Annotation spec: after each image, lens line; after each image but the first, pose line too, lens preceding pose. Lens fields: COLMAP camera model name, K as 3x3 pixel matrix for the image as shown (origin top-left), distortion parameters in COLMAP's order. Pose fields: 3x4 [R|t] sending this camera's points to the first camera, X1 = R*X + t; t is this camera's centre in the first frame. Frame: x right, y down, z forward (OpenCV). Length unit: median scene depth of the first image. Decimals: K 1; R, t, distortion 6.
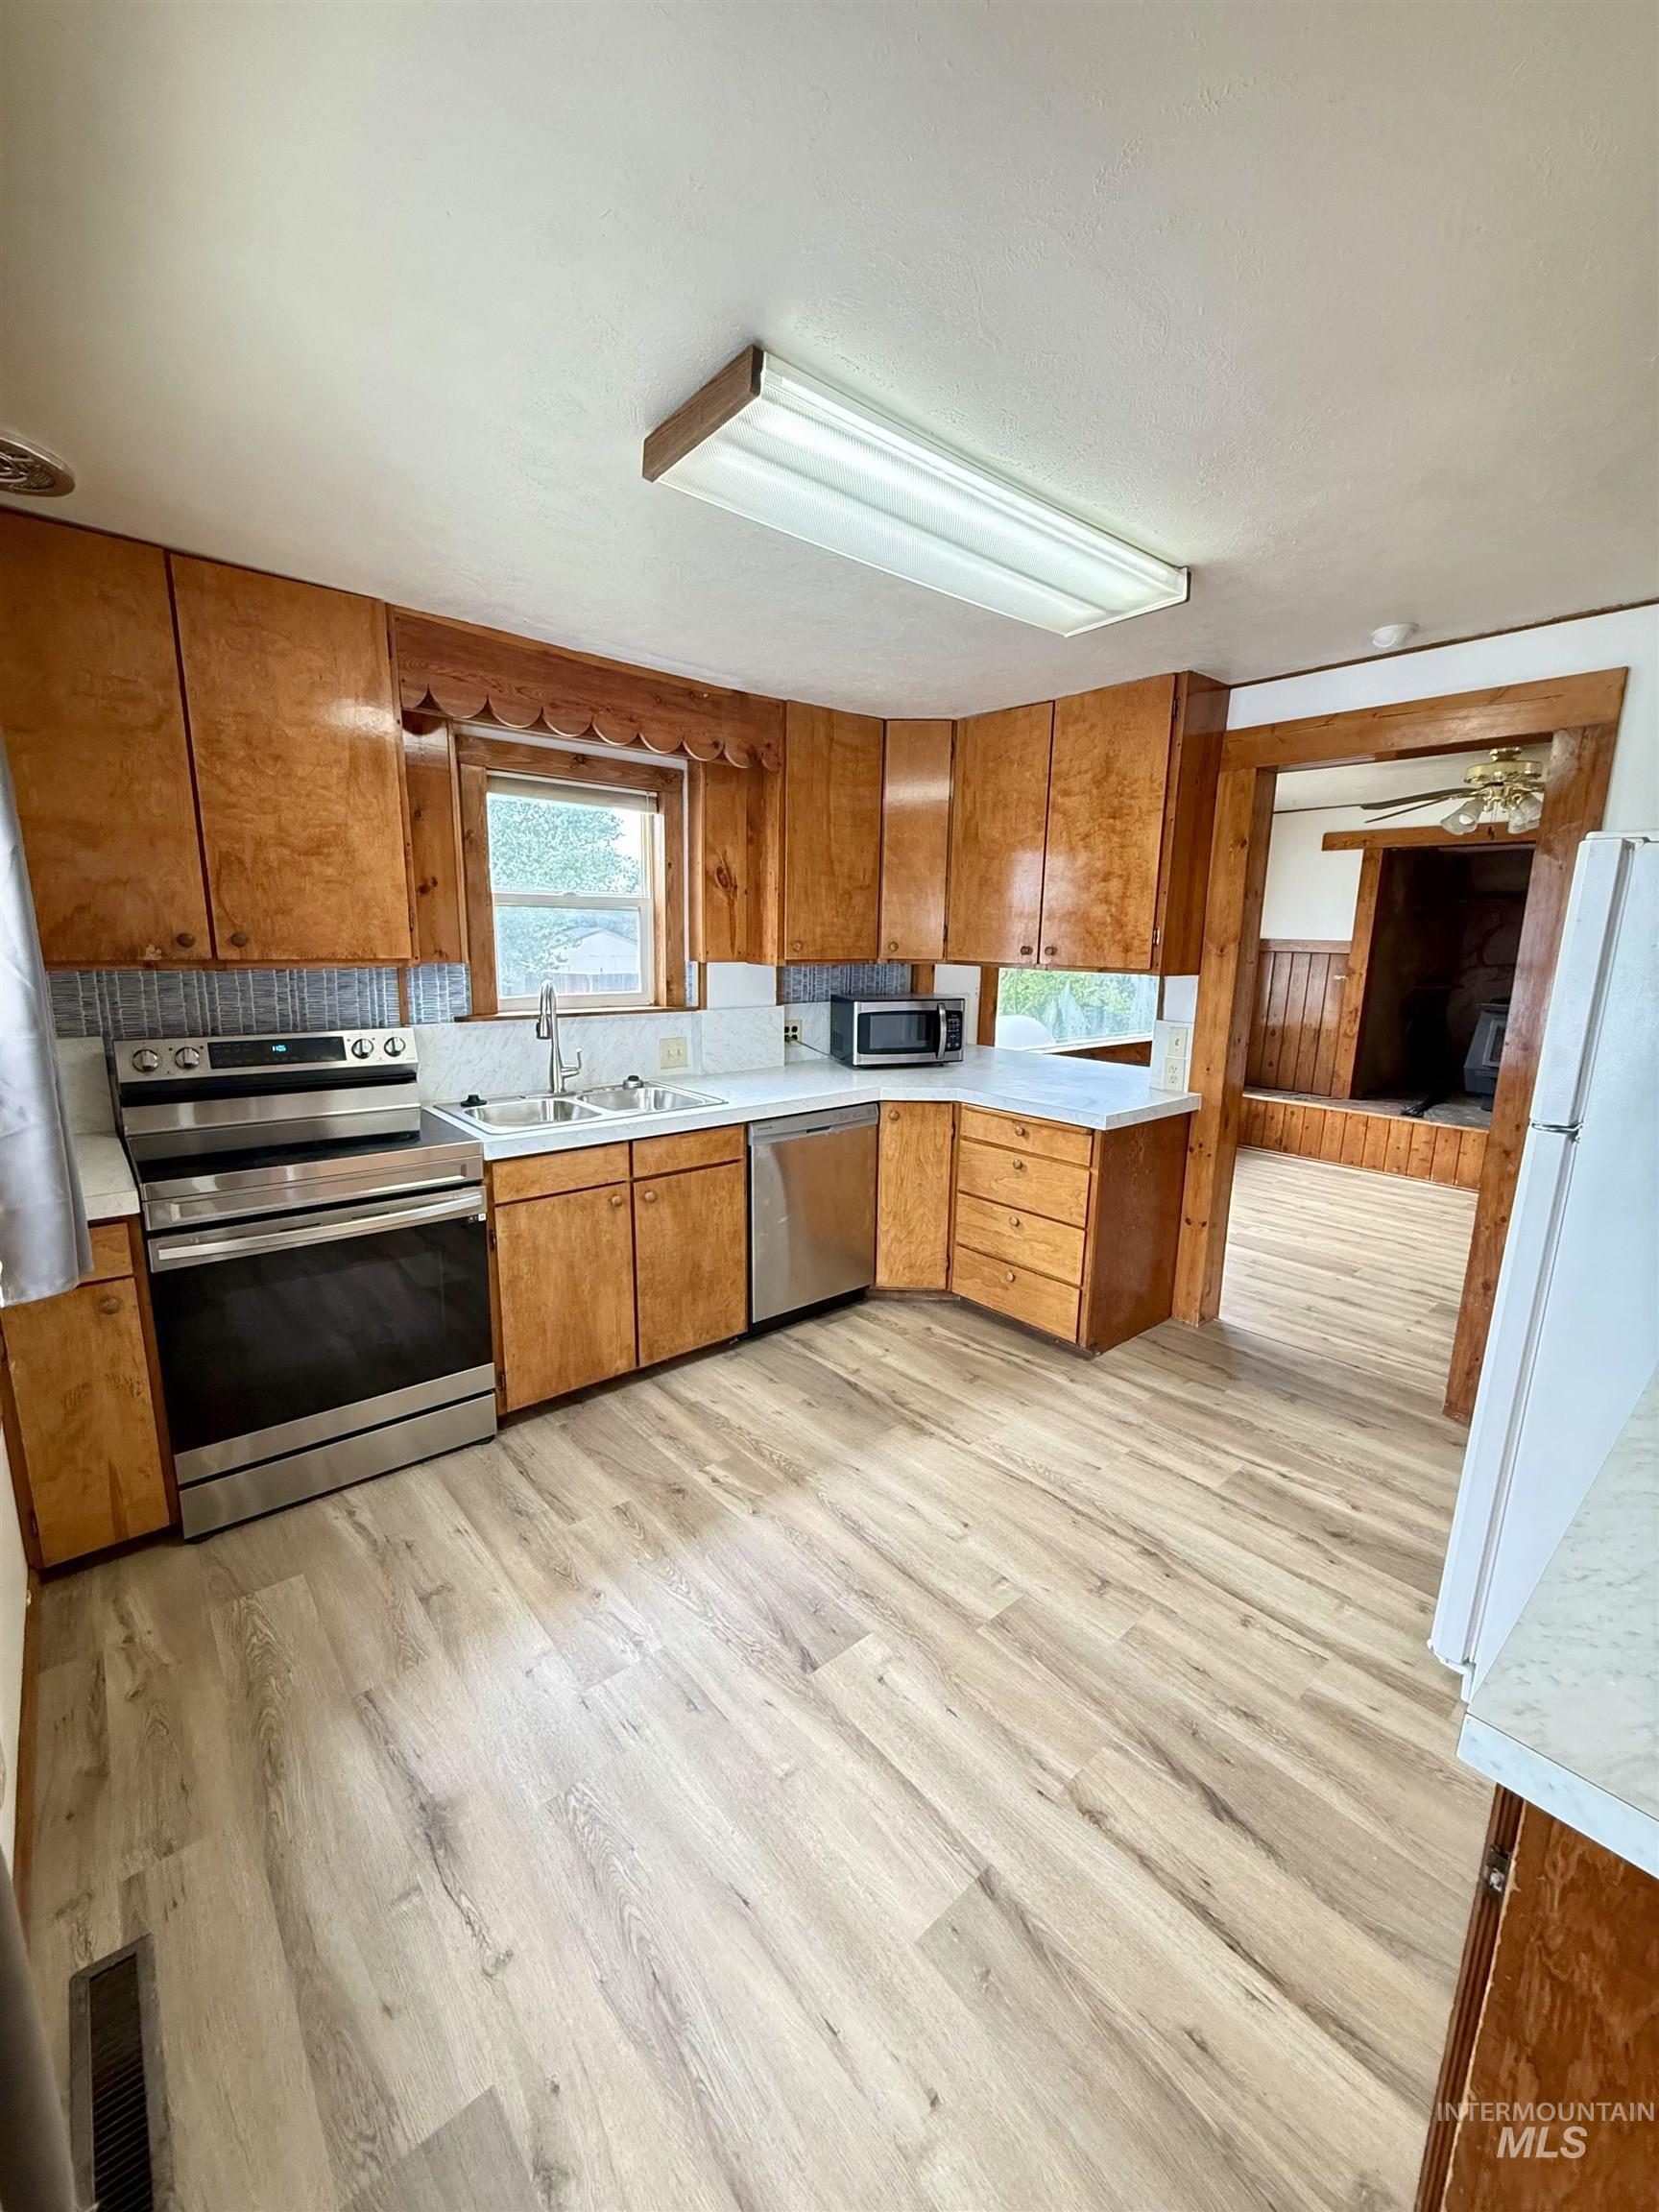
lens RADIAL K [[883.0, 0, 828.8], [0, 883.0, 1106.7], [0, 0, 1]] dist [-0.000639, 0.000260]
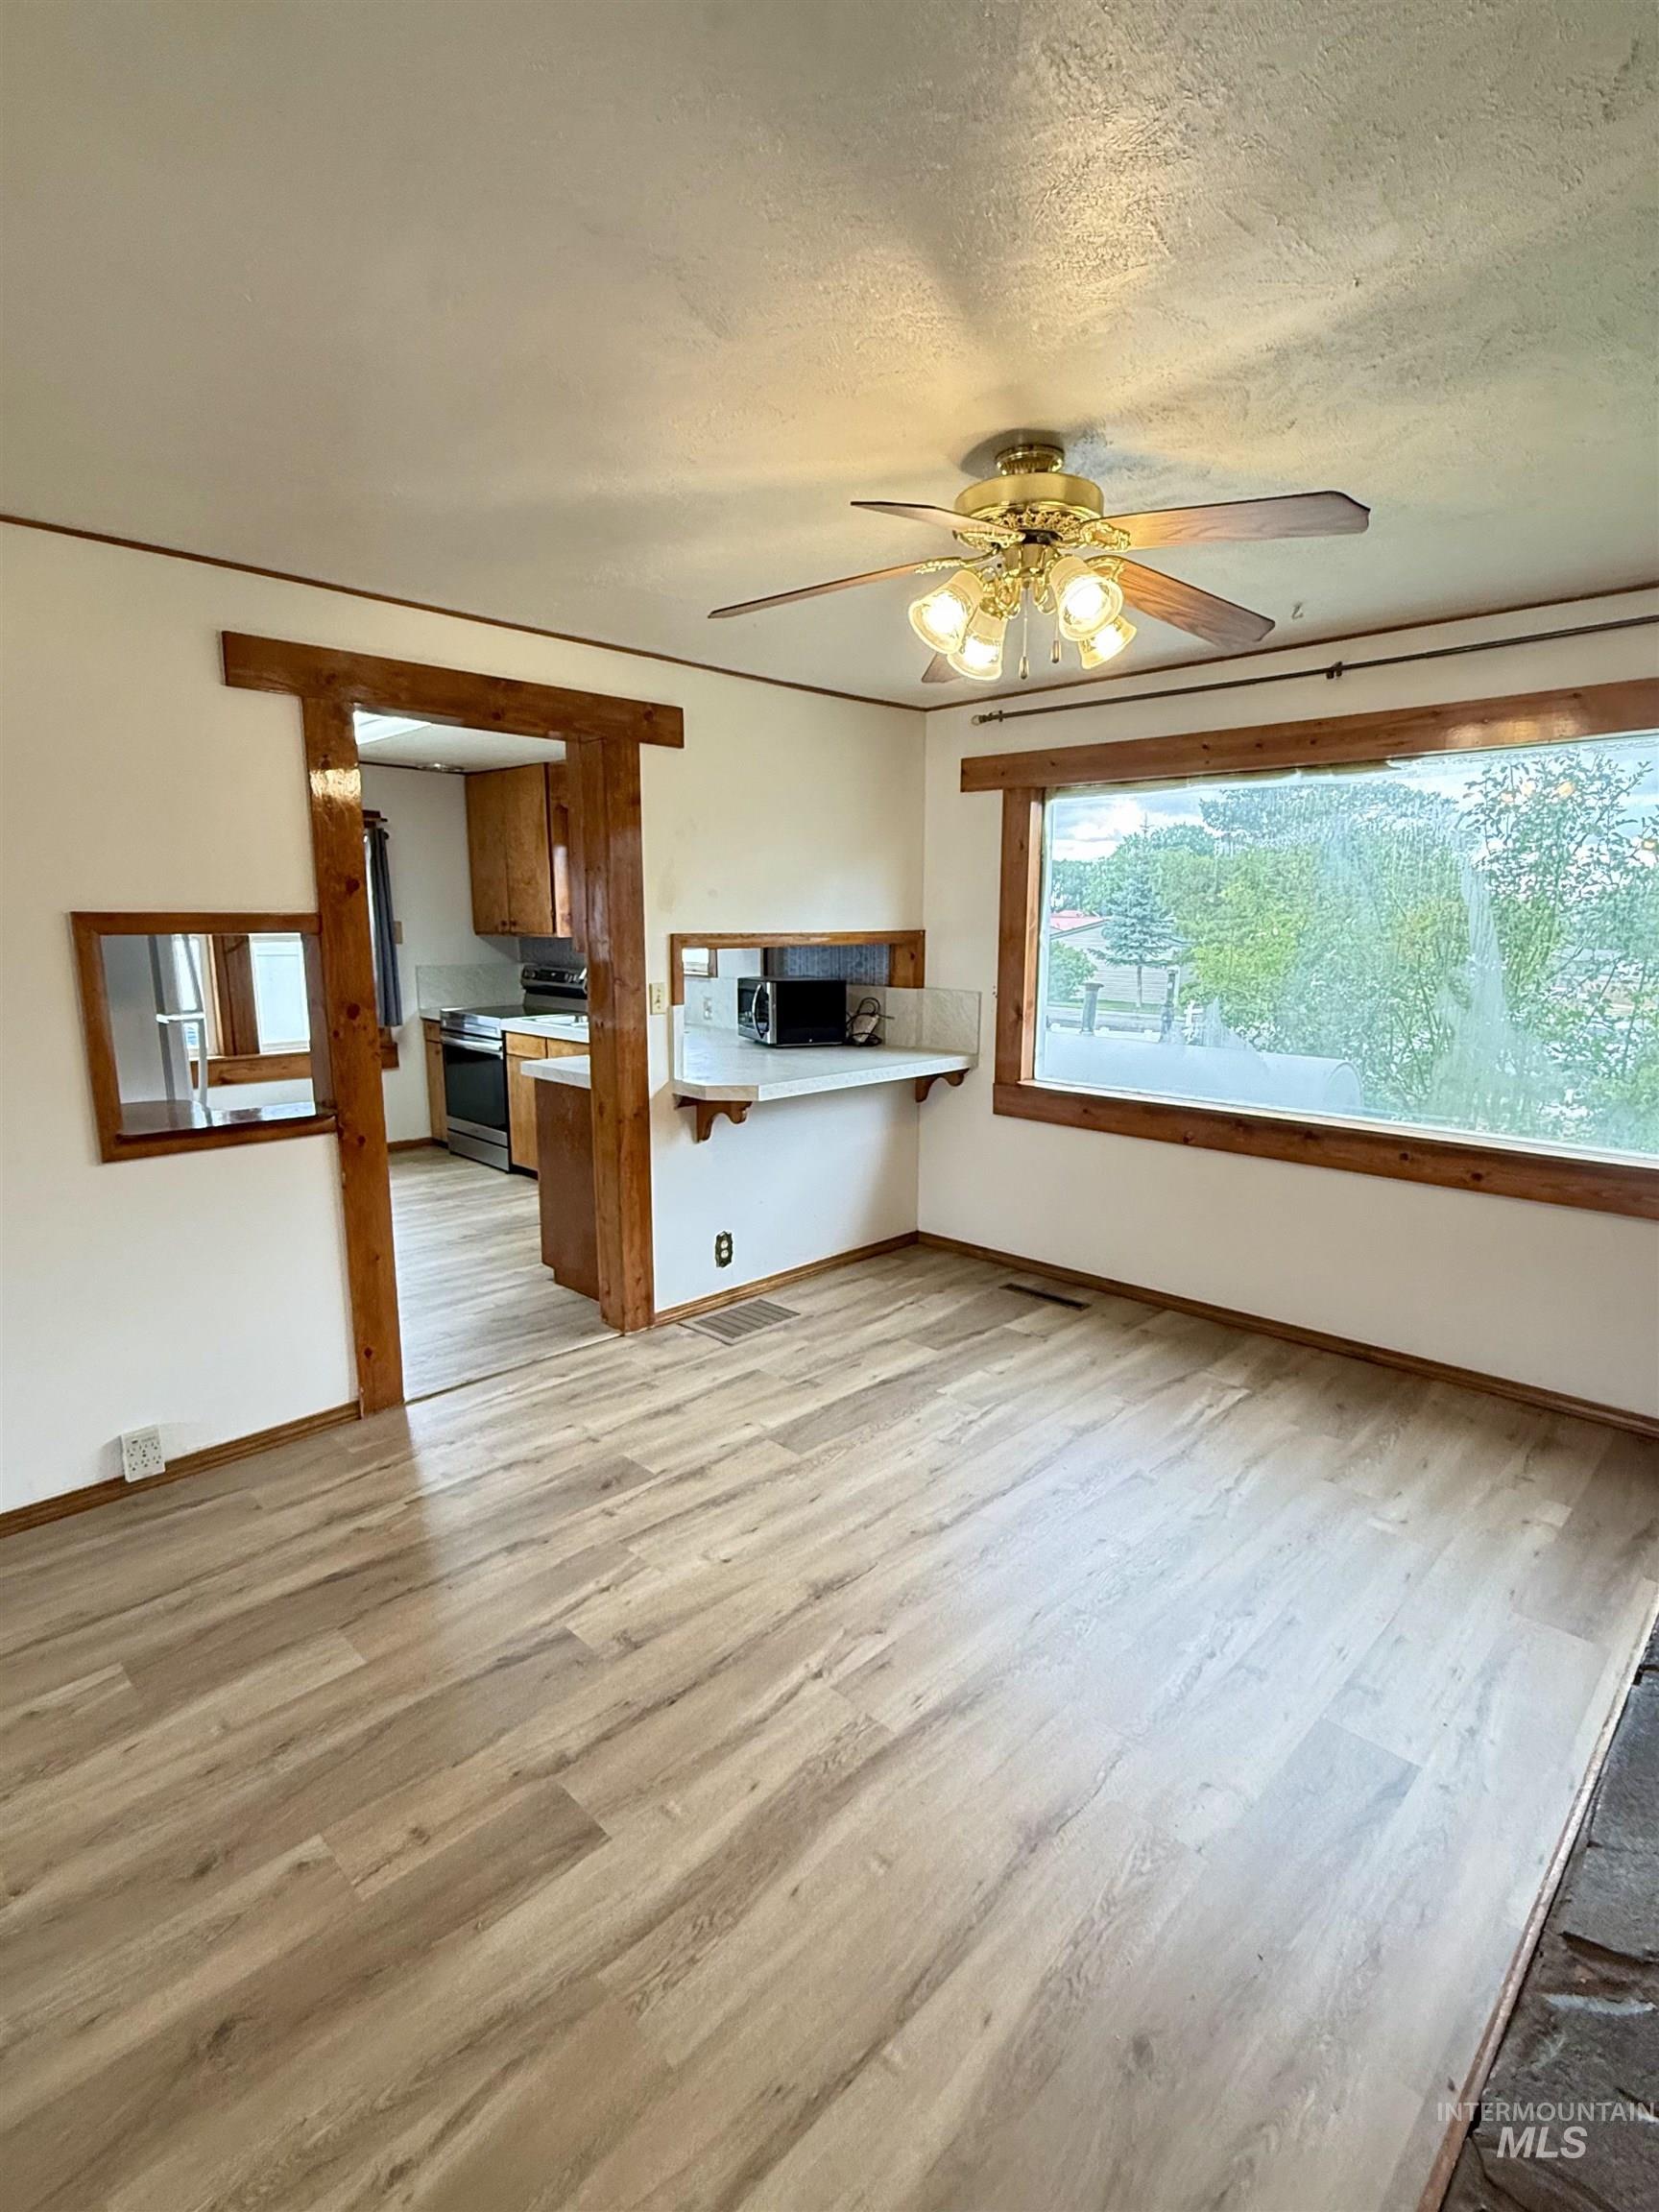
lens RADIAL K [[1069.6, 0, 827.2], [0, 1069.6, 1112.5], [0, 0, 1]] dist [0.004070, 0.000869]
pose [[0.087771, 0.164022, -0.982544, 1.847296], [-0.196030, 0.969908, 0.144401, -0.223095], [0.976662, 0.179934, 0.117283, 1.273154]]
